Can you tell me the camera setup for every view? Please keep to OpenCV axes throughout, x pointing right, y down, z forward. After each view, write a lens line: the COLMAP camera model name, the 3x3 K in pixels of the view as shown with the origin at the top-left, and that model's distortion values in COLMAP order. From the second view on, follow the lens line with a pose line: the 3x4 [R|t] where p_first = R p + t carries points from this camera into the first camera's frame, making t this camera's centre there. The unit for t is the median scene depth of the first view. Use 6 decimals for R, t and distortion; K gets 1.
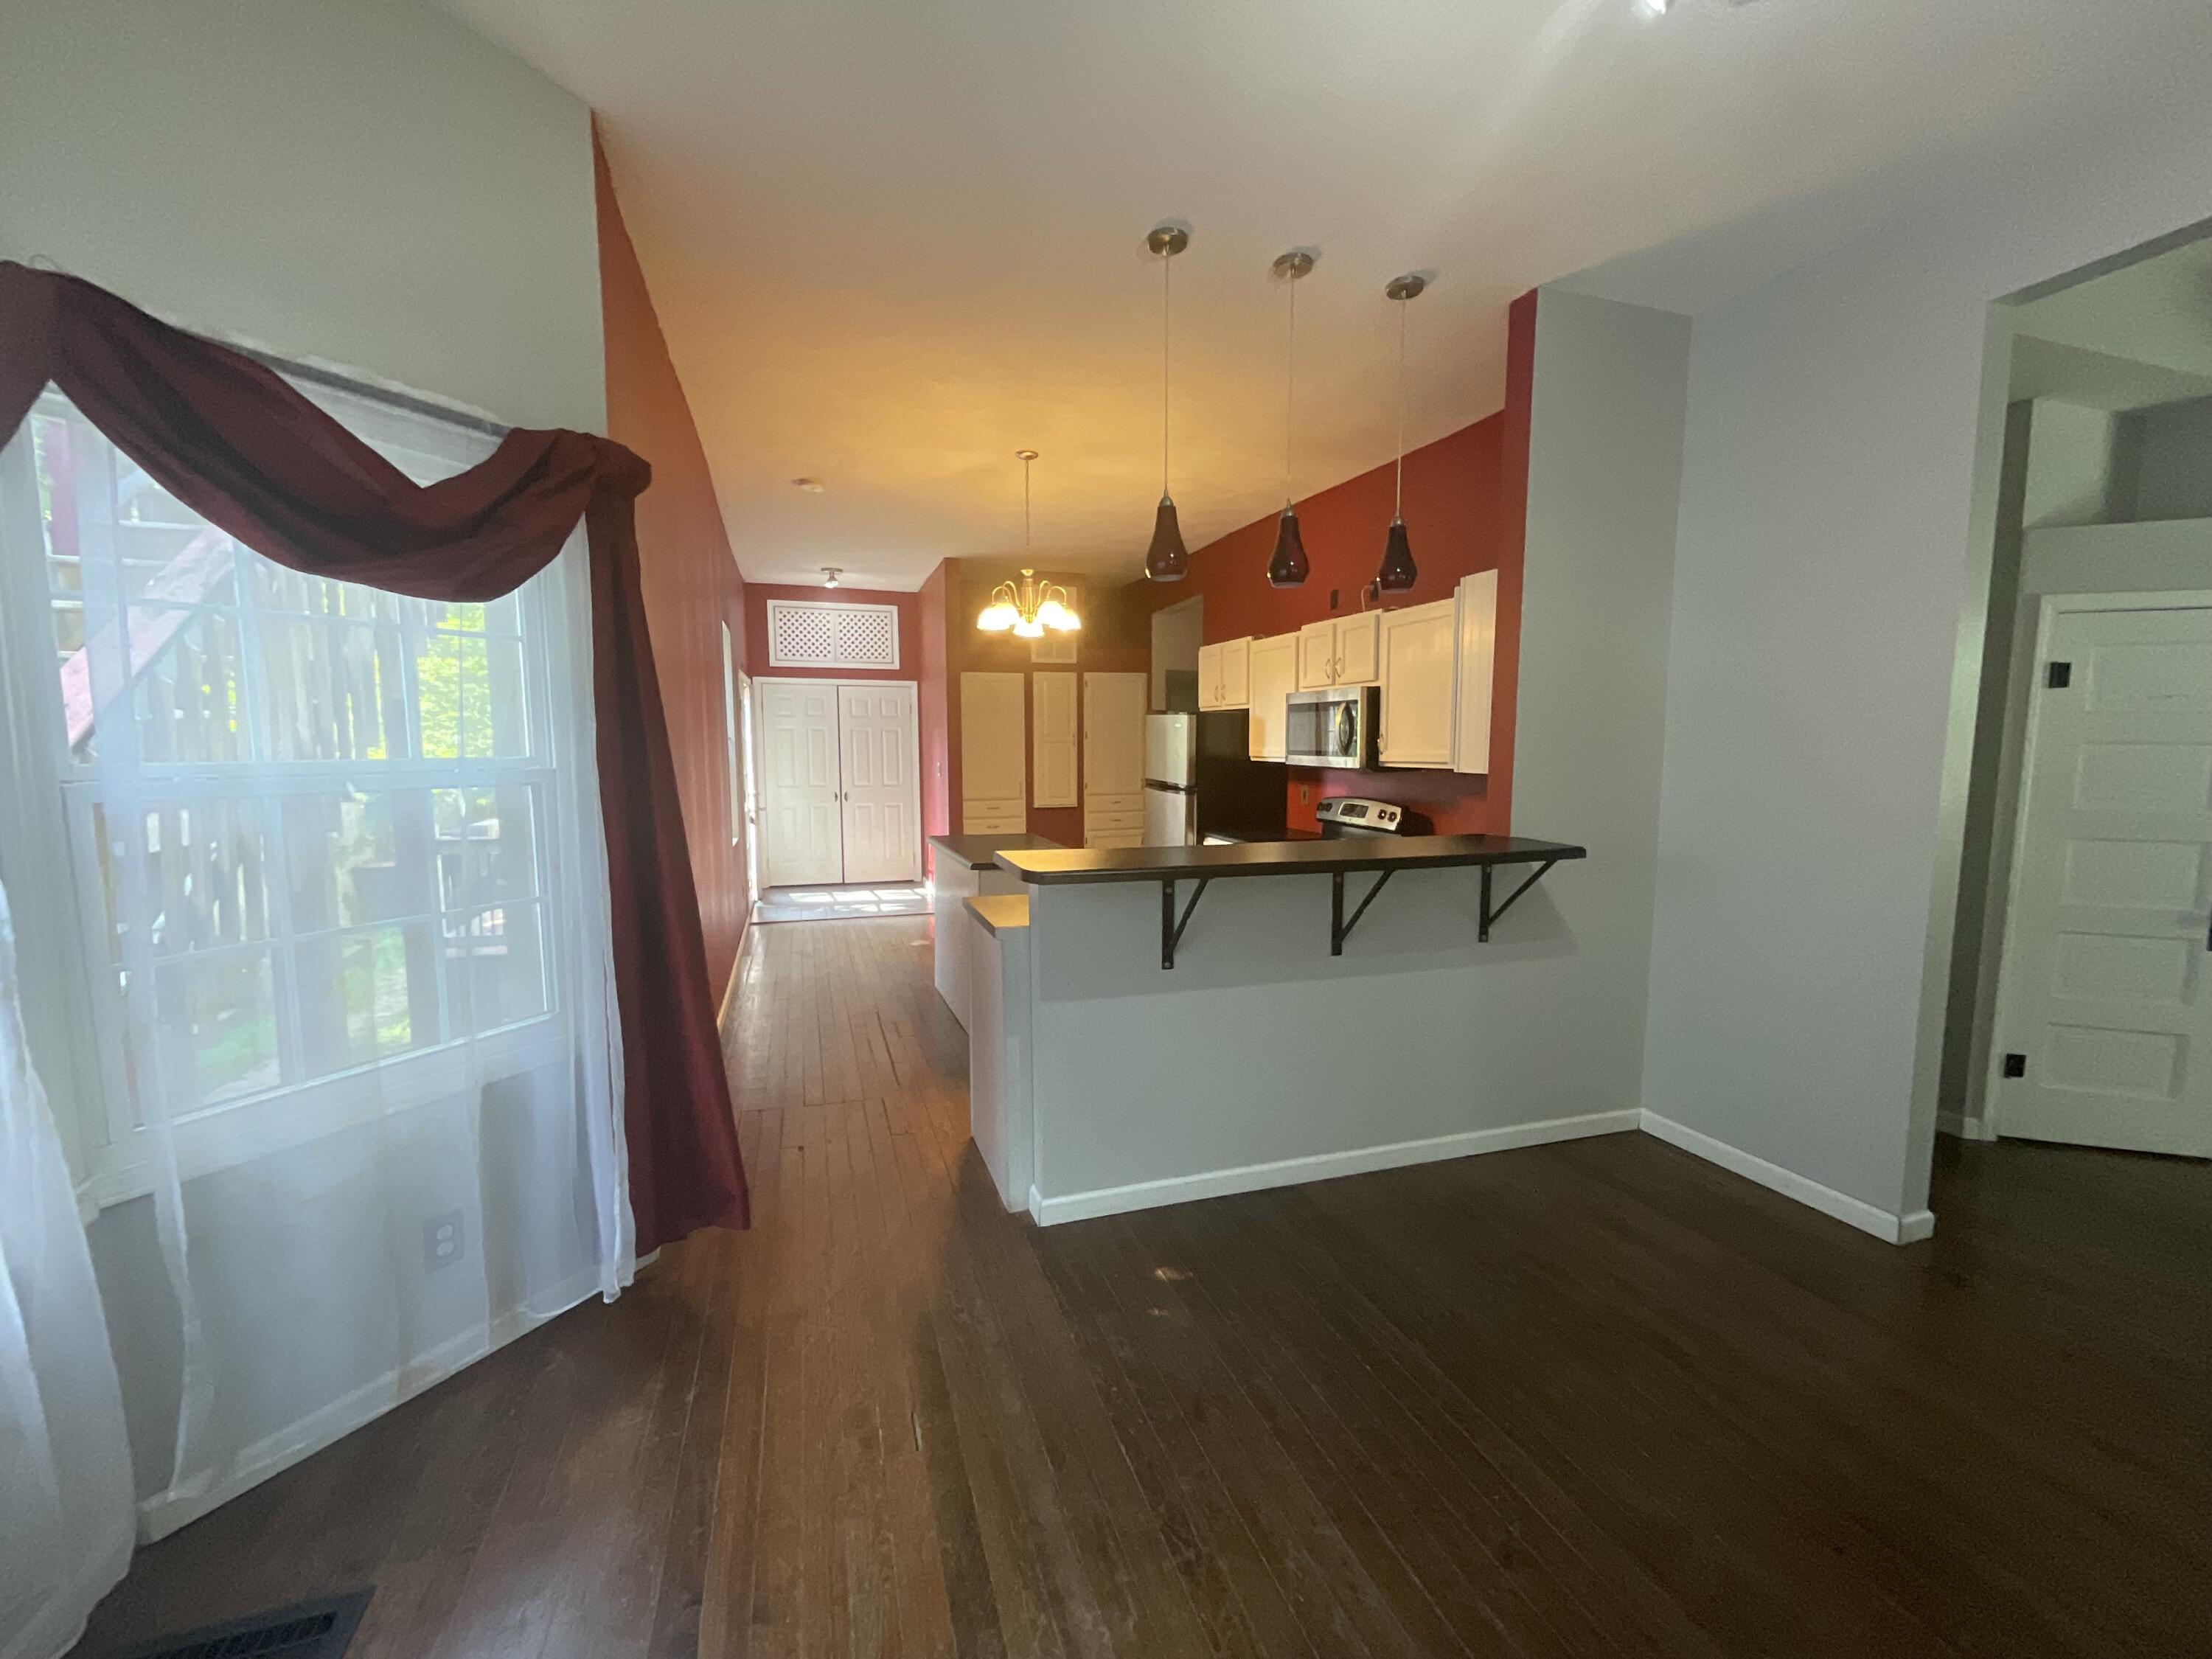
lens RADIAL K [[901.6, 0, 1105.6], [0, 901.6, 837.4], [0, 0, 1]] dist [-0.001916, 0.001263]
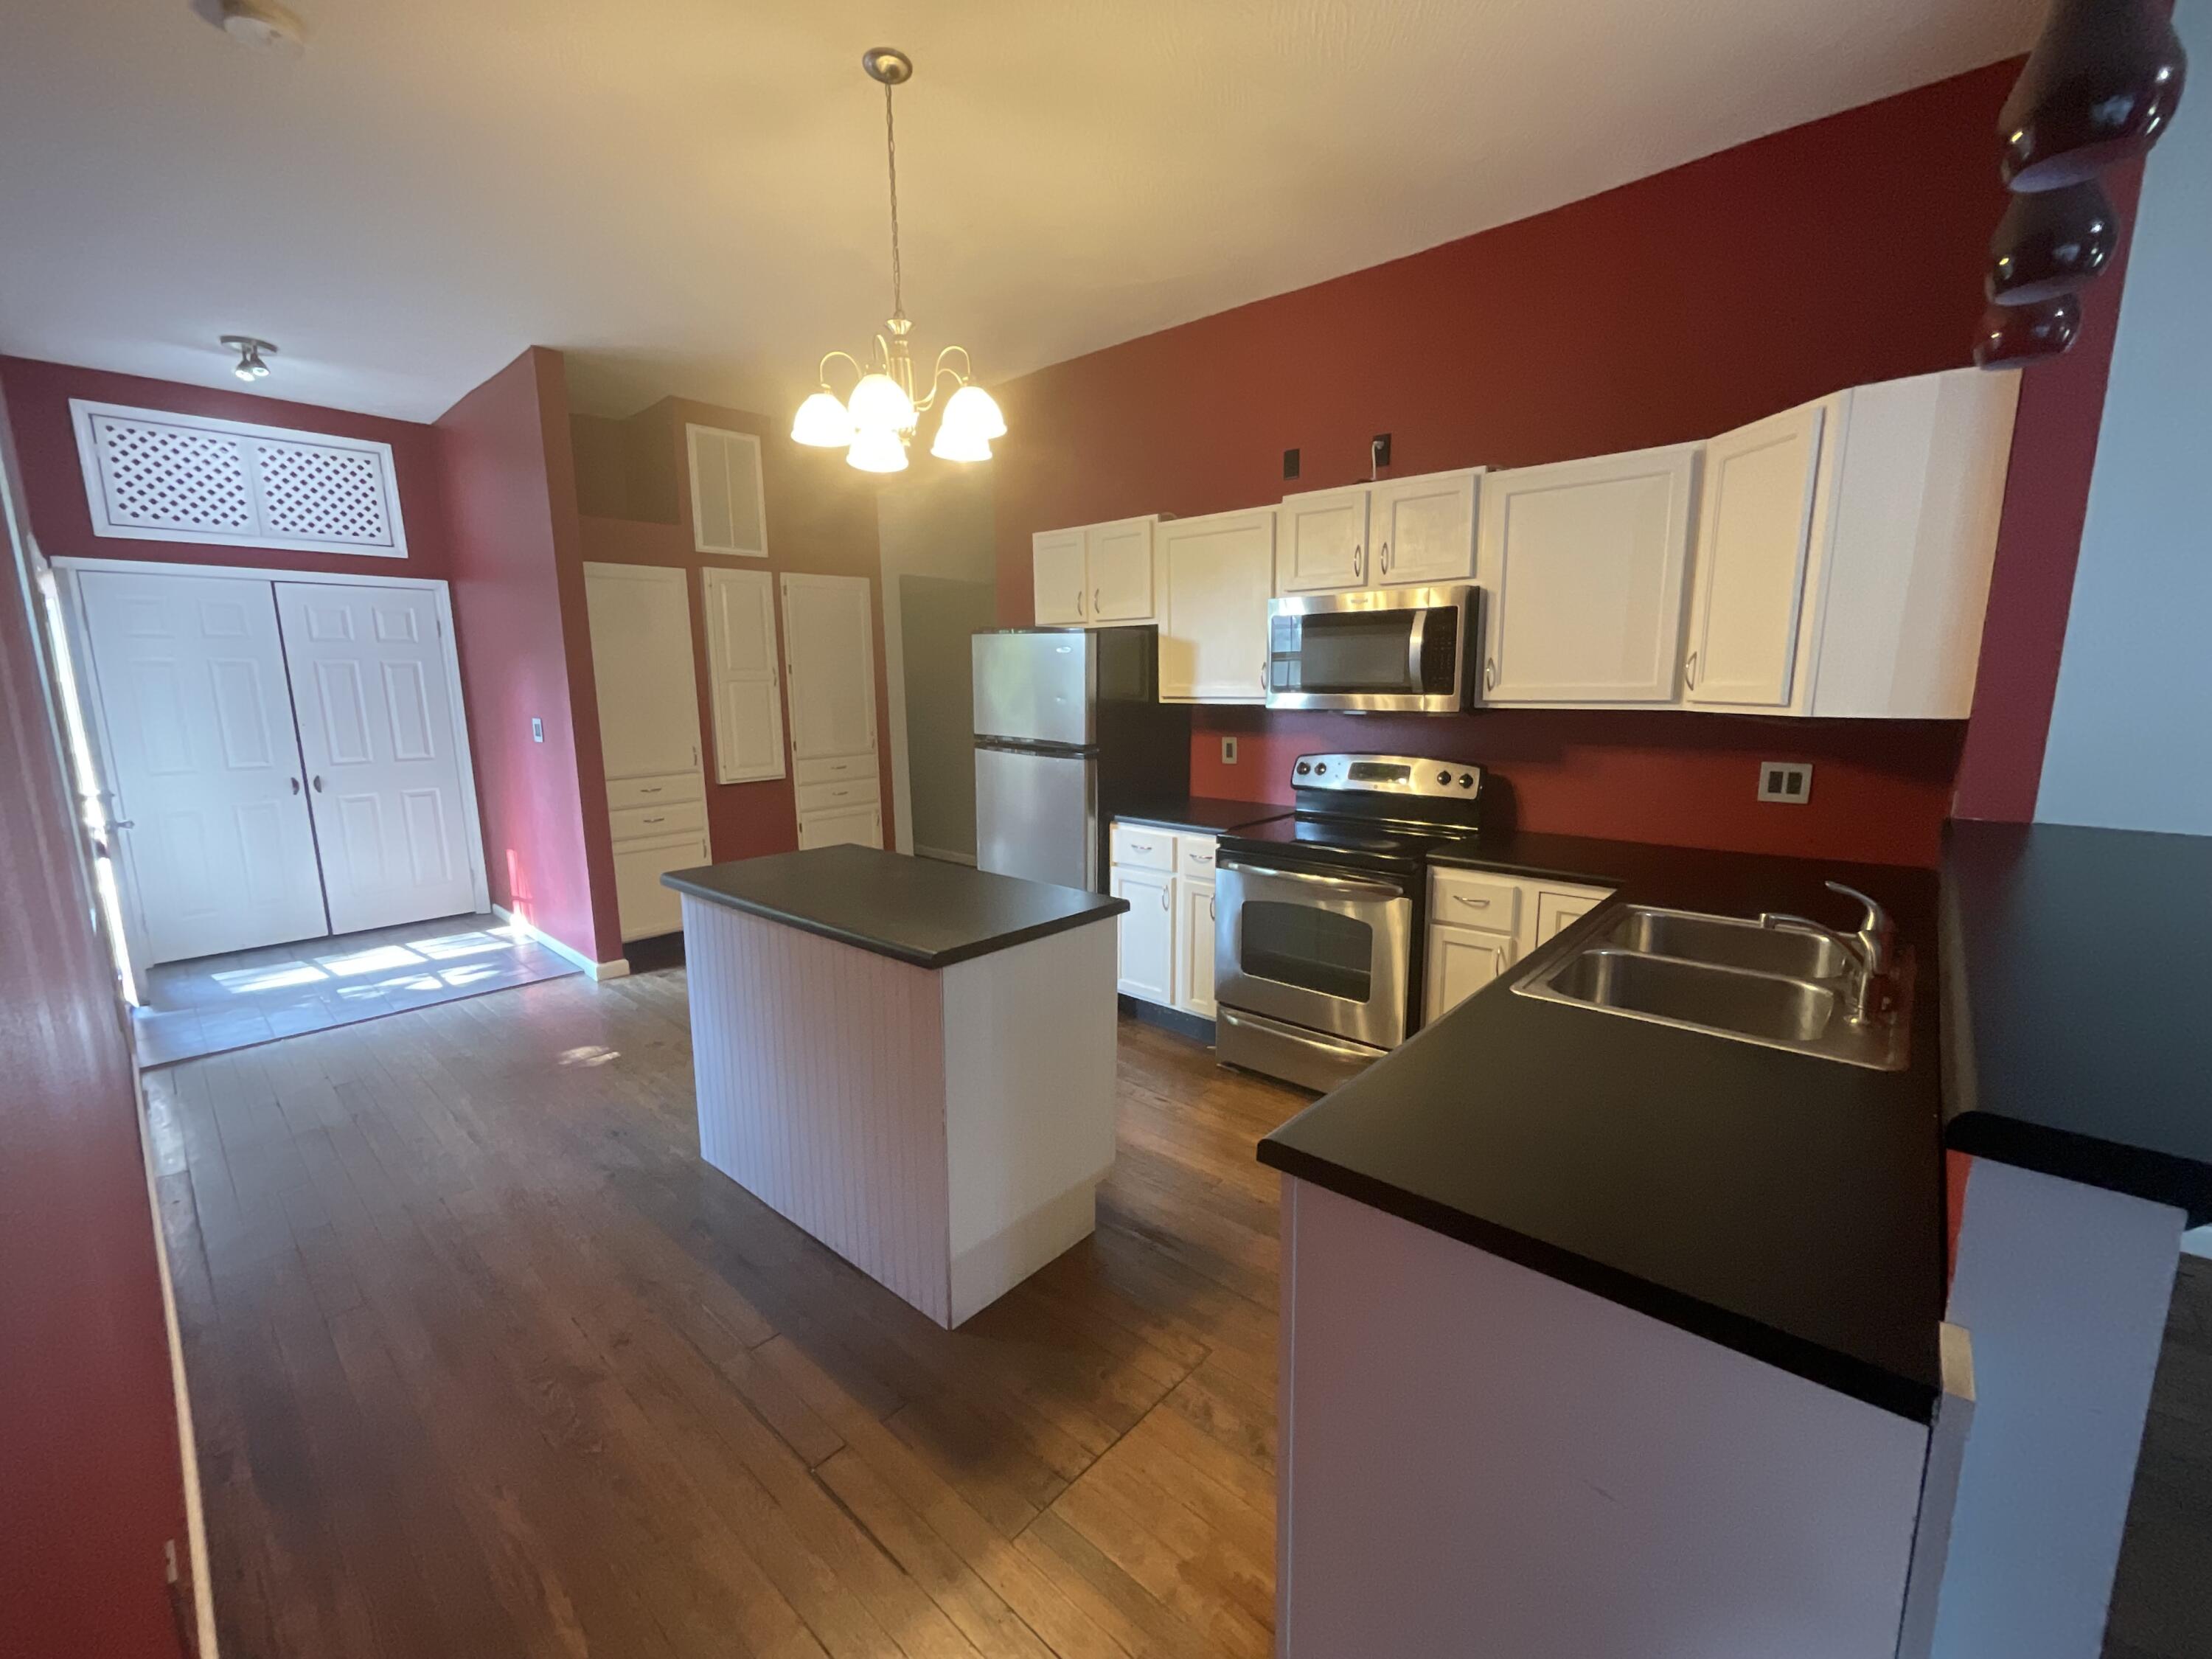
lens RADIAL K [[901.6, 0, 1108.0], [0, 901.6, 829.0], [0, 0, 1]] dist [-0.001916, 0.001263]
pose [[0.871768, -0.092628, 0.481084, -0.151646], [0.063575, 0.995050, 0.076383, -0.033131], [-0.485777, -0.036004, 0.873341, 0.310618]]
